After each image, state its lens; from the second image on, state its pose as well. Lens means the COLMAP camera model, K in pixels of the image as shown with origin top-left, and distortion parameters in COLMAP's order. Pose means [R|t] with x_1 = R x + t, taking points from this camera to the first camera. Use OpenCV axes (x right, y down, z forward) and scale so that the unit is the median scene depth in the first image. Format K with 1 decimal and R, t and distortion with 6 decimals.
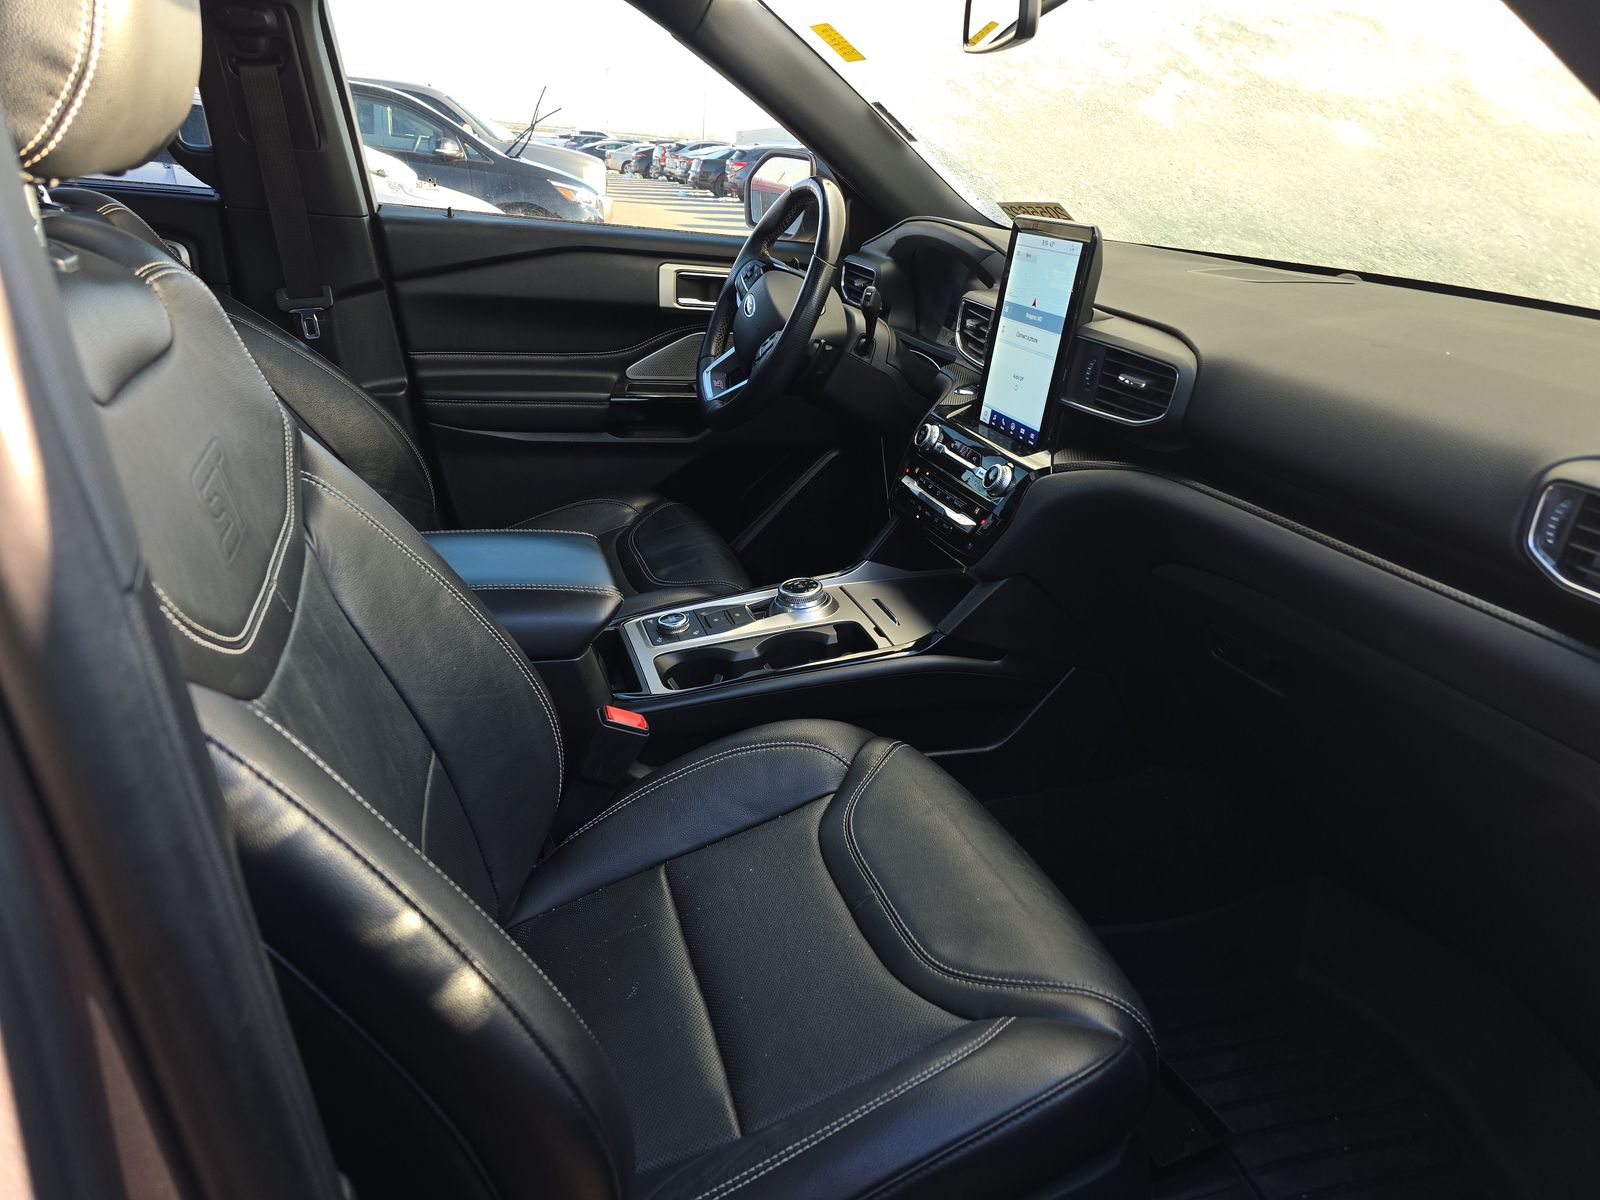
lens RADIAL K [[1059.7, 0, 800.0], [0, 1059.7, 600.0], [0, 0, 1]] dist [0.002001, -0.022997]
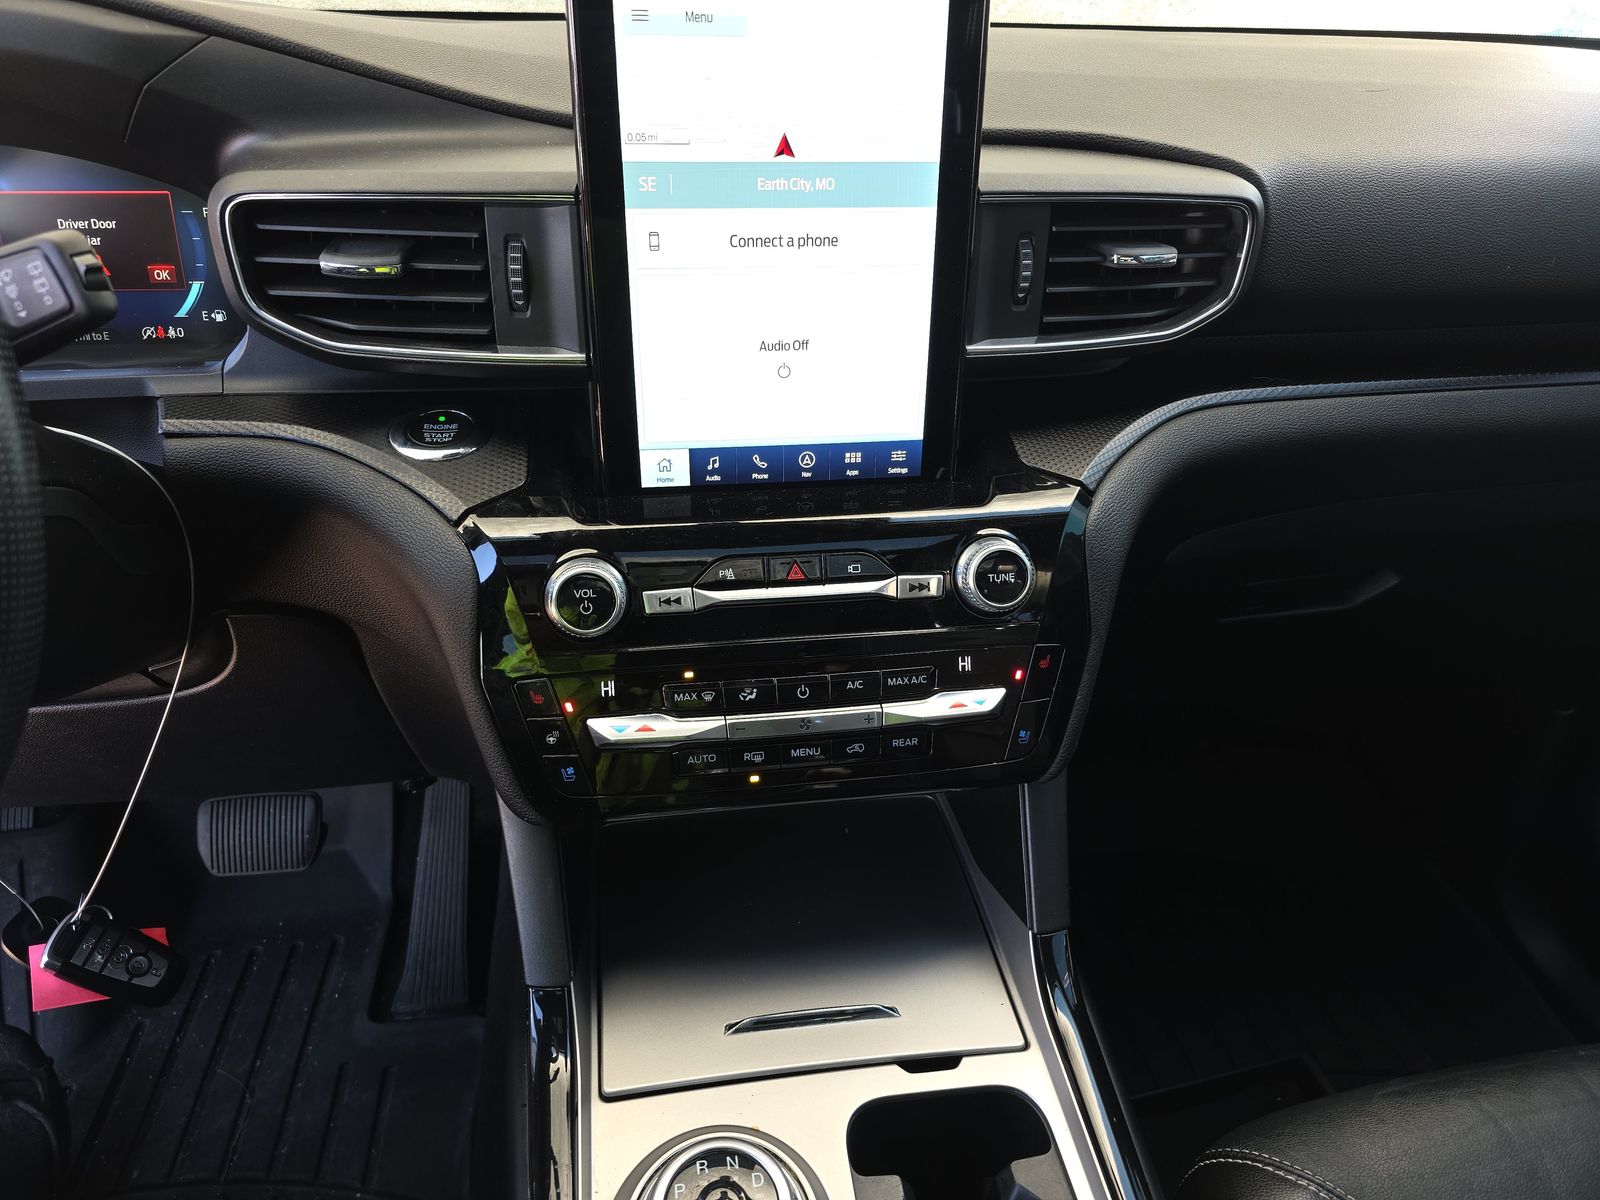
lens RADIAL K [[1059.7, 0, 800.0], [0, 1059.7, 600.0], [0, 0, 1]] dist [0.002001, -0.022997]
pose [[0.175311, -0.497457, 0.849590, -0.182321], [0.385315, 0.828786, 0.405767, -0.292501], [-0.905979, 0.256224, 0.336973, 0.891489]]
